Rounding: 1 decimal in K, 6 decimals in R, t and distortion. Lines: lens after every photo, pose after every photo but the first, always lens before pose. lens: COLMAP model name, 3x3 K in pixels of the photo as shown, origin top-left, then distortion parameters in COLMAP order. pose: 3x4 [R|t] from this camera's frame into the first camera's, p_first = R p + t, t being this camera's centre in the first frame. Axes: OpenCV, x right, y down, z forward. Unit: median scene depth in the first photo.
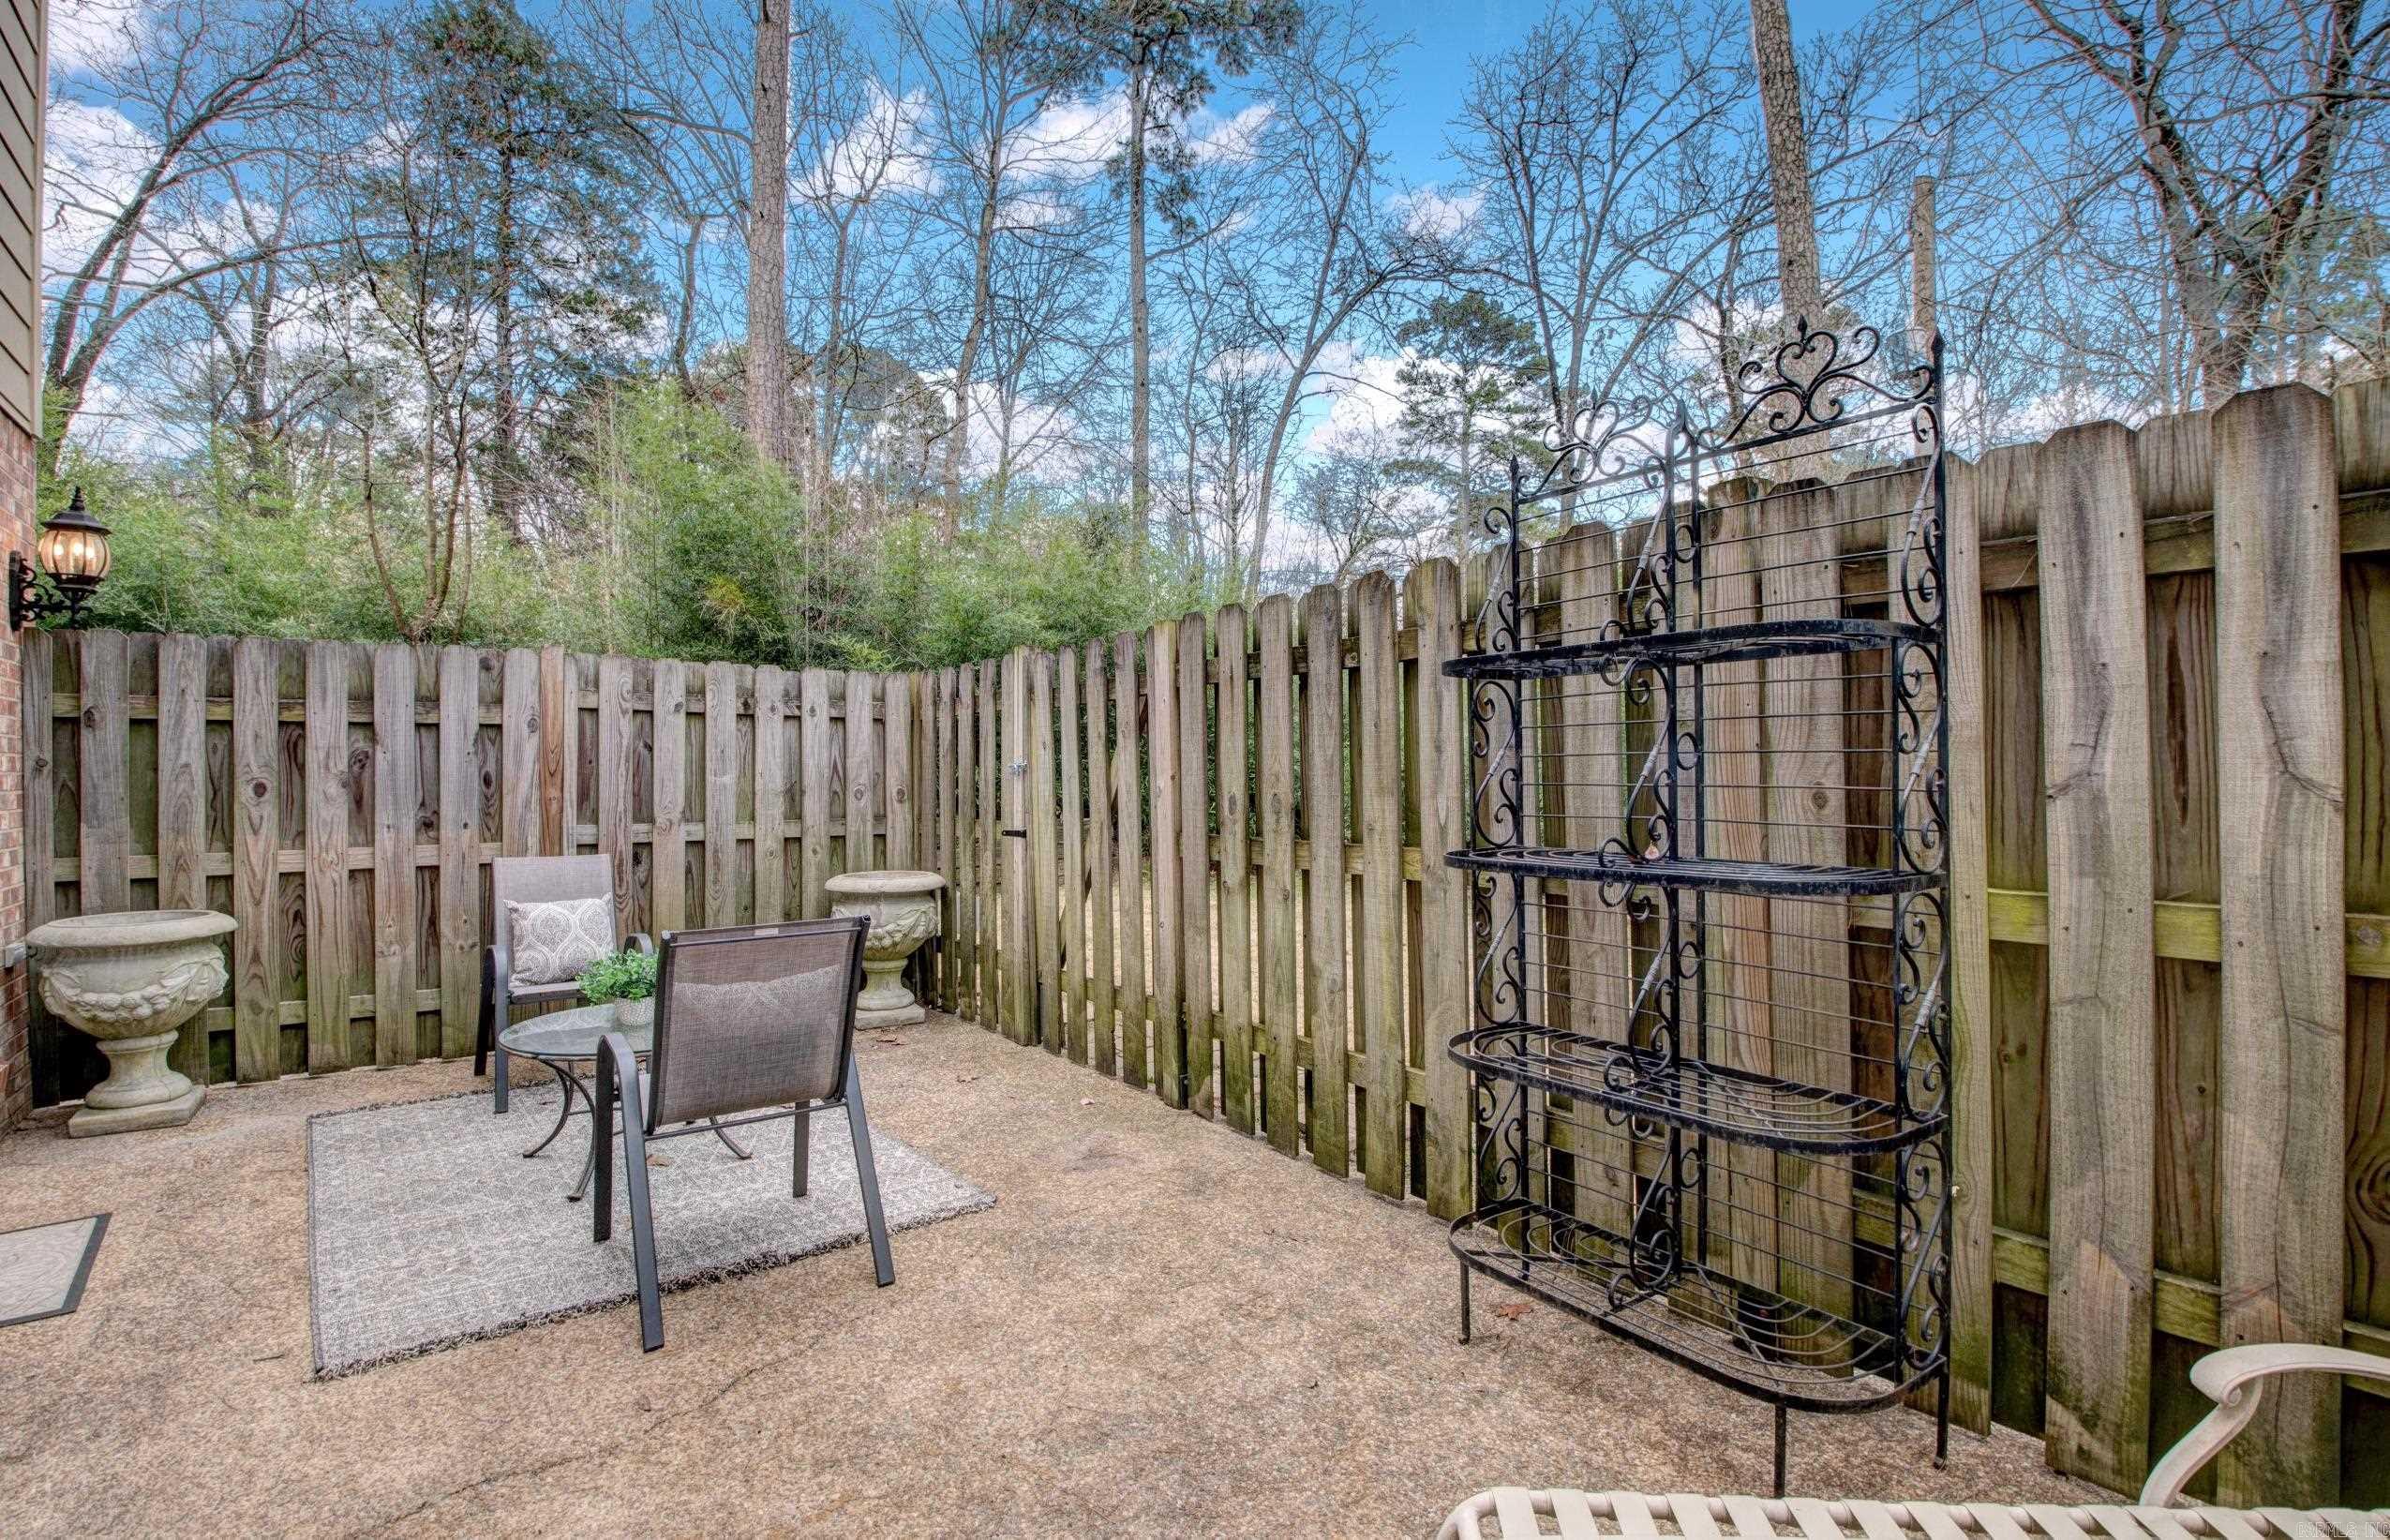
lens RADIAL K [[1118.8, 0, 1190.8], [0, 1118.8, 752.8], [0, 0, 1]] dist [0.020439, -0.026975]
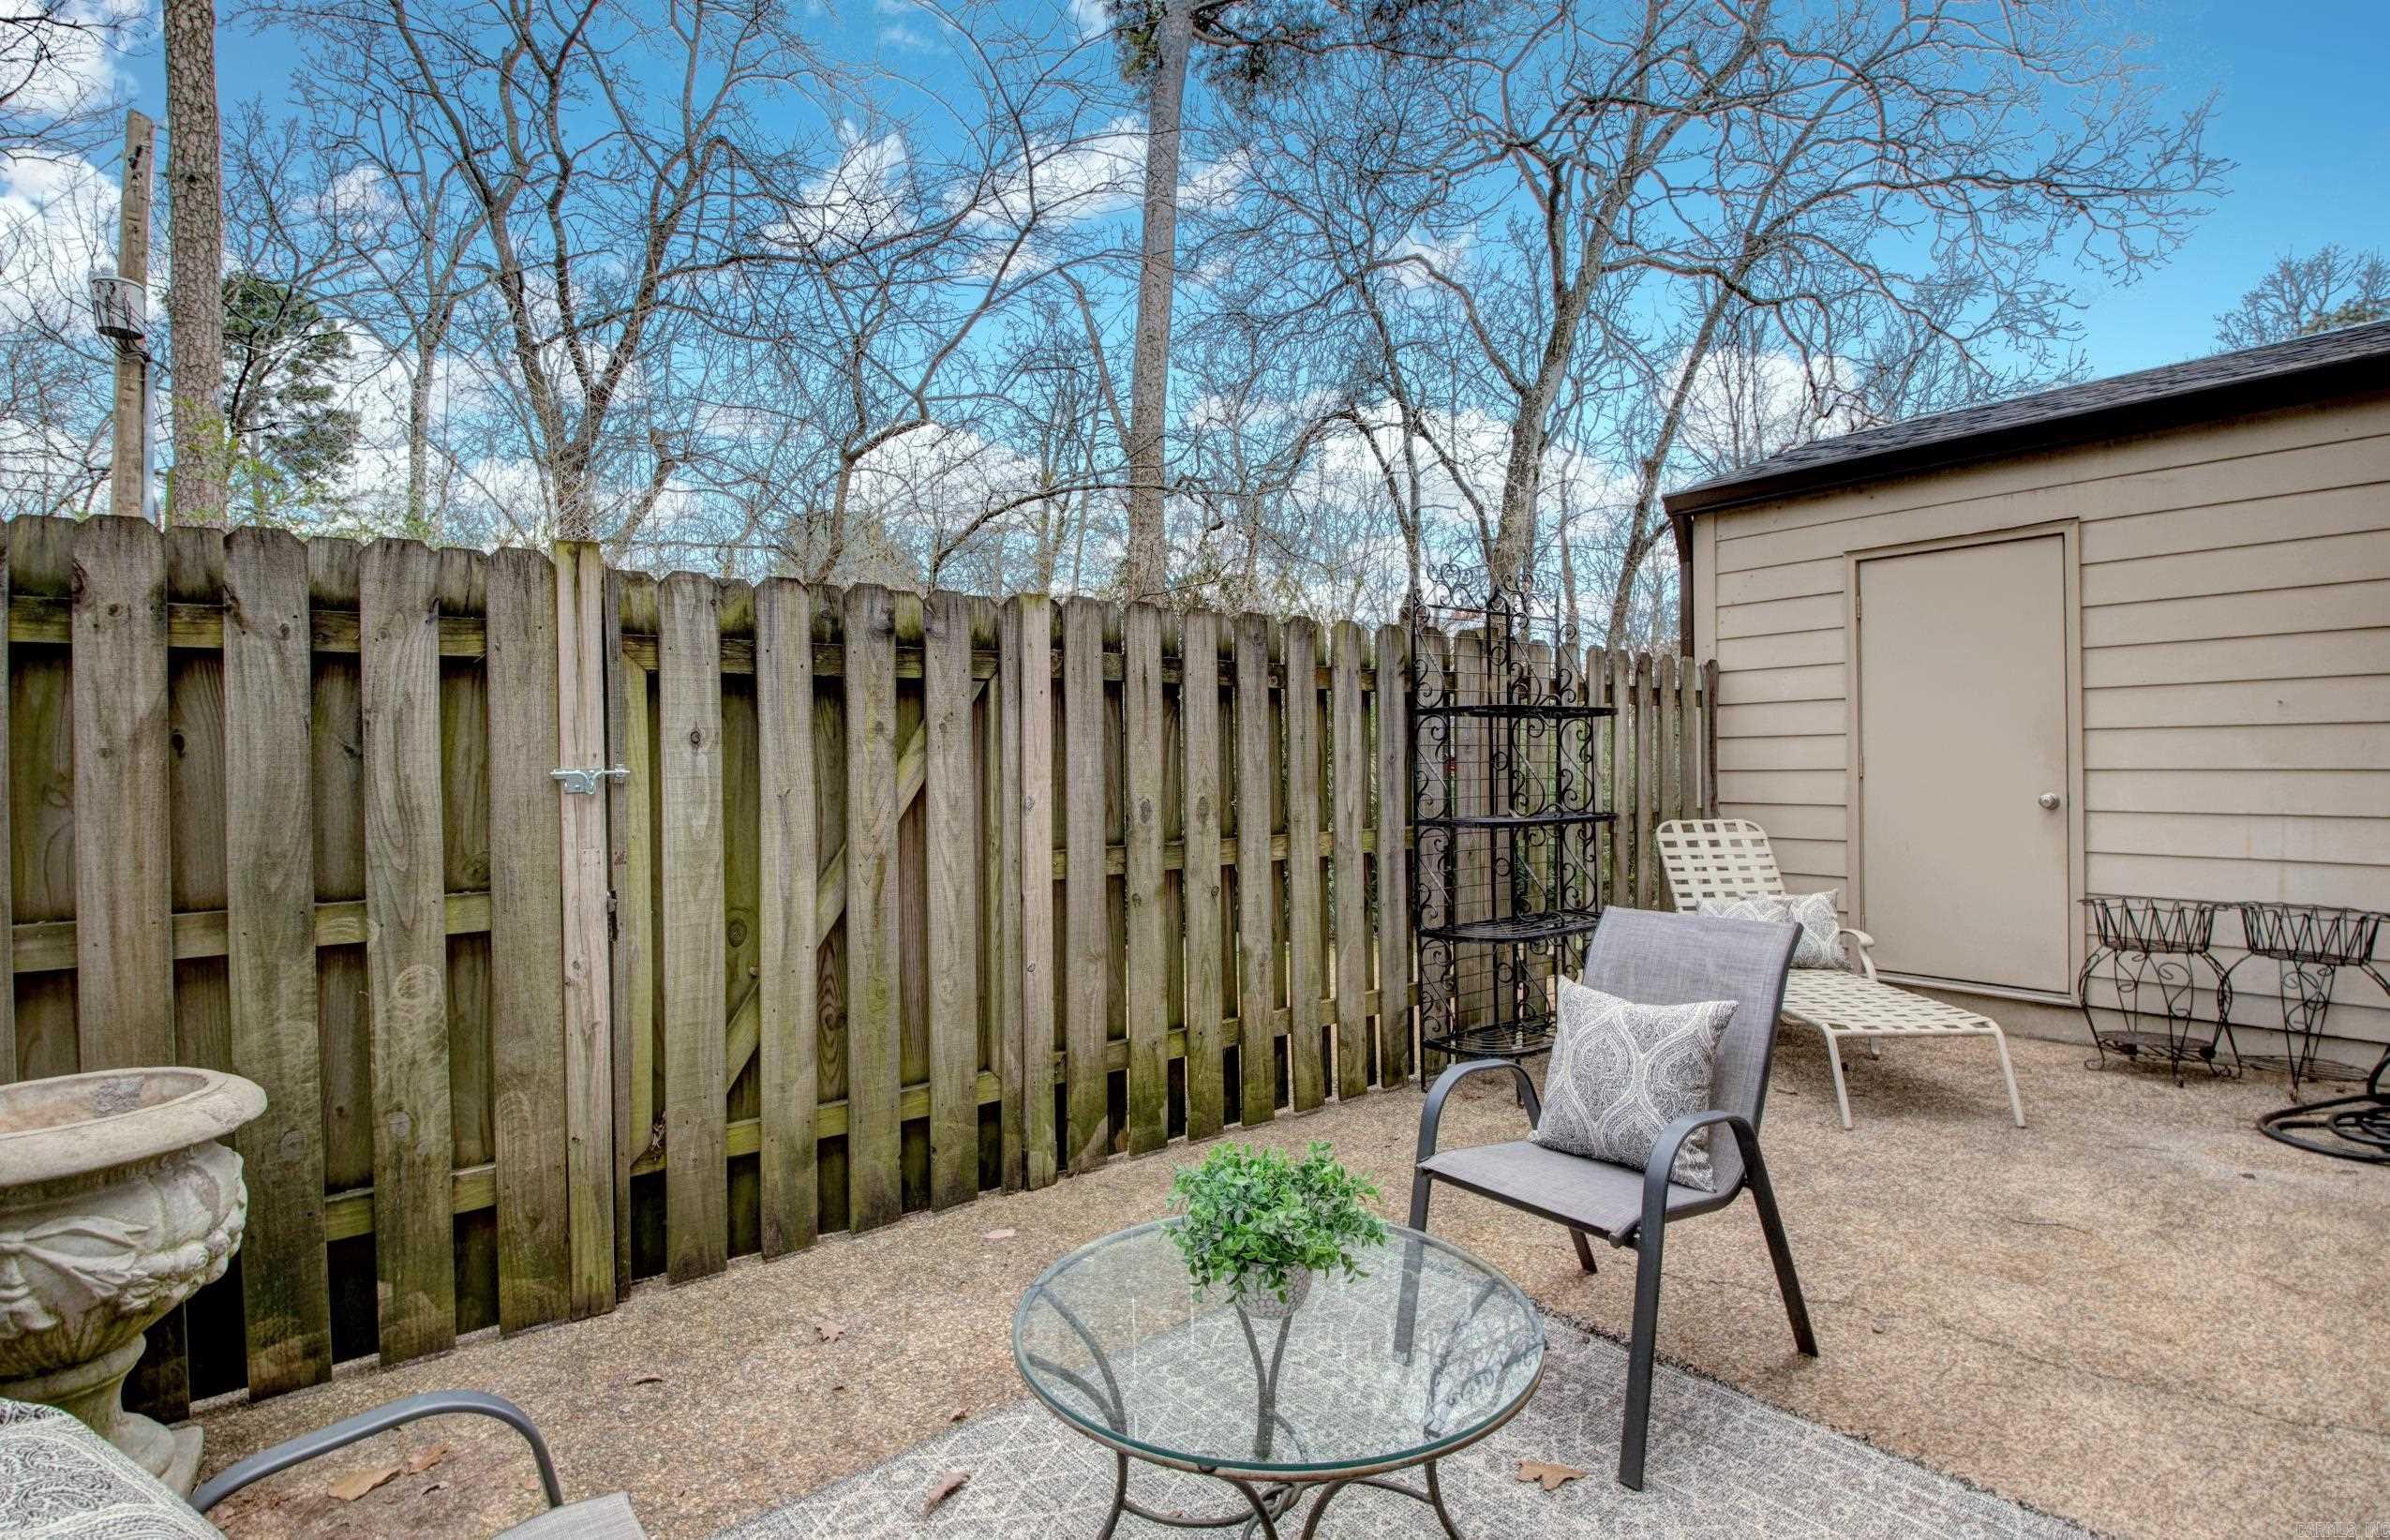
lens RADIAL K [[1118.8, 0, 1190.8], [0, 1118.8, 752.8], [0, 0, 1]] dist [0.020439, -0.026975]
pose [[-0.083139, 0.020267, 0.996332, -0.937264], [-0.000607, 0.999792, -0.020388, 0.015978], [-0.996538, -0.002300, -0.083110, 1.074306]]
